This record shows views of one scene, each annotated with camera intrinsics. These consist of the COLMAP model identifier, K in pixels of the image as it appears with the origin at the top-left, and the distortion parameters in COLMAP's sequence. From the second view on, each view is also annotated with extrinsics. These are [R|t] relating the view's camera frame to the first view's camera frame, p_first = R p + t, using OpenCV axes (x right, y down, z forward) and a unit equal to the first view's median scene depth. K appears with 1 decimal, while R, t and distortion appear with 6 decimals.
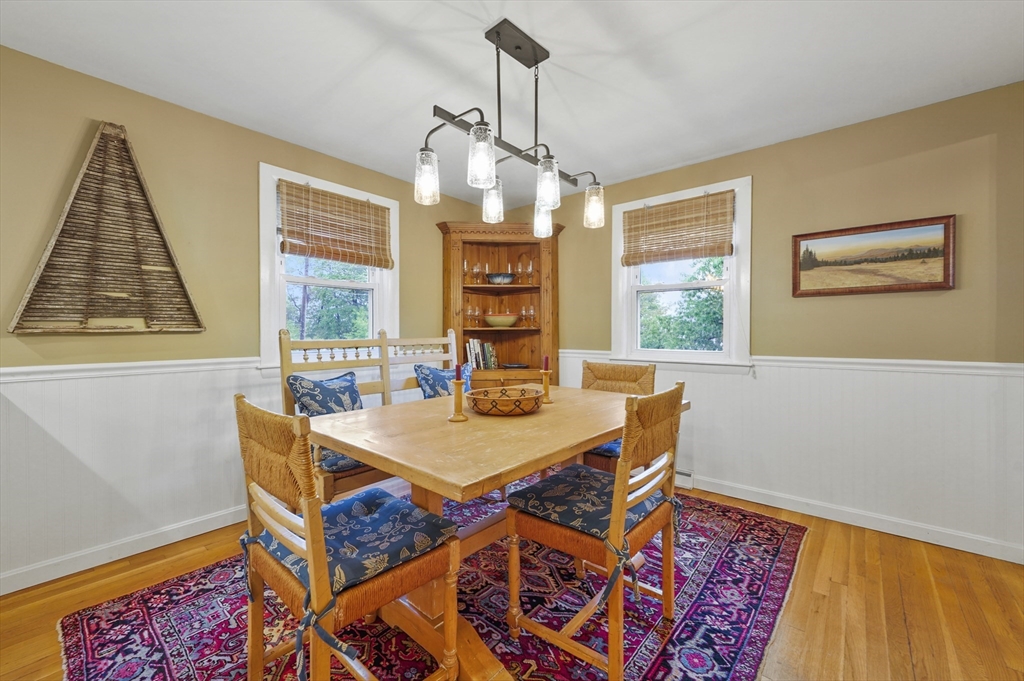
lens RADIAL K [[406.5, 0, 516.2], [0, 406.5, 336.2], [0, 0, 1]] dist [0.001201, 0.000163]
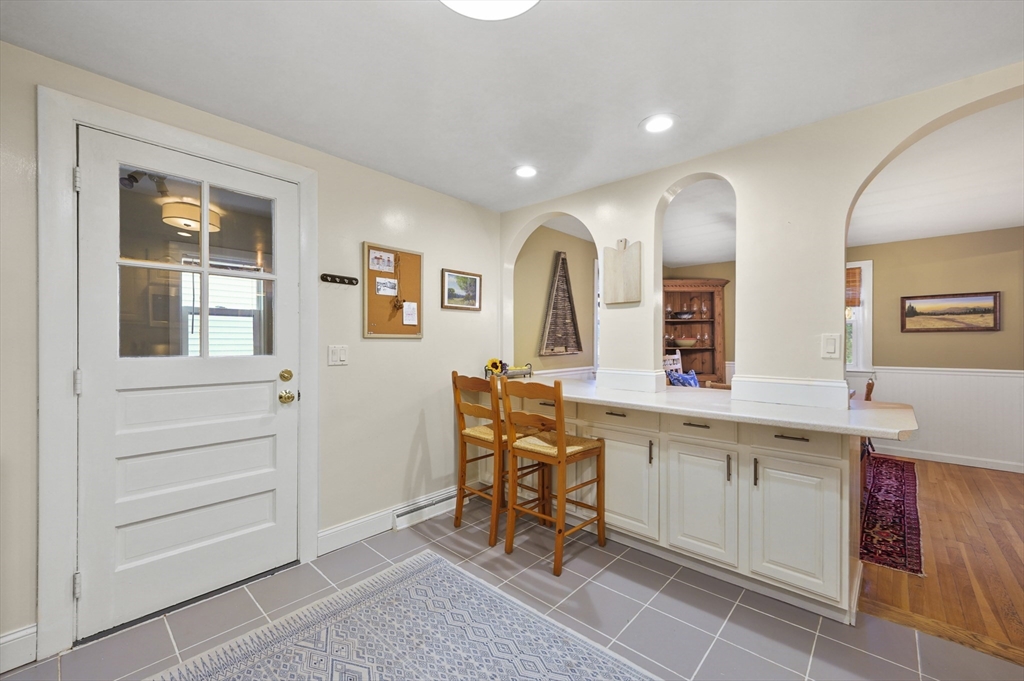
lens RADIAL K [[412.8, 0, 512.0], [0, 412.8, 340.5], [0, 0, 1]] dist [0.001058, 0.000246]
pose [[0.999034, -0.000622, -0.043946, -0.966253], [0.000155, 0.999944, -0.010620, -0.047563], [0.043950, 0.010603, 0.998977, -0.891734]]
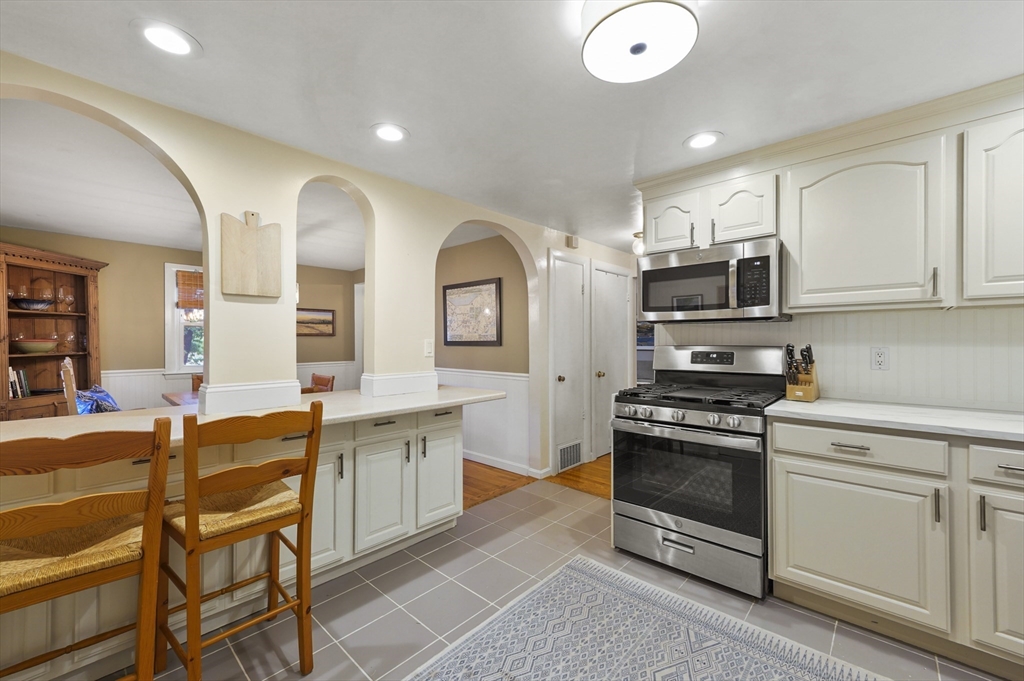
lens RADIAL K [[412.8, 0, 512.0], [0, 412.8, 340.5], [0, 0, 1]] dist [0.001058, 0.000246]
pose [[0.046316, 0.000779, 0.998927, -1.557219], [0.009494, 0.999954, -0.001220, -0.063687], [-0.998882, 0.009540, 0.046306, -0.323517]]
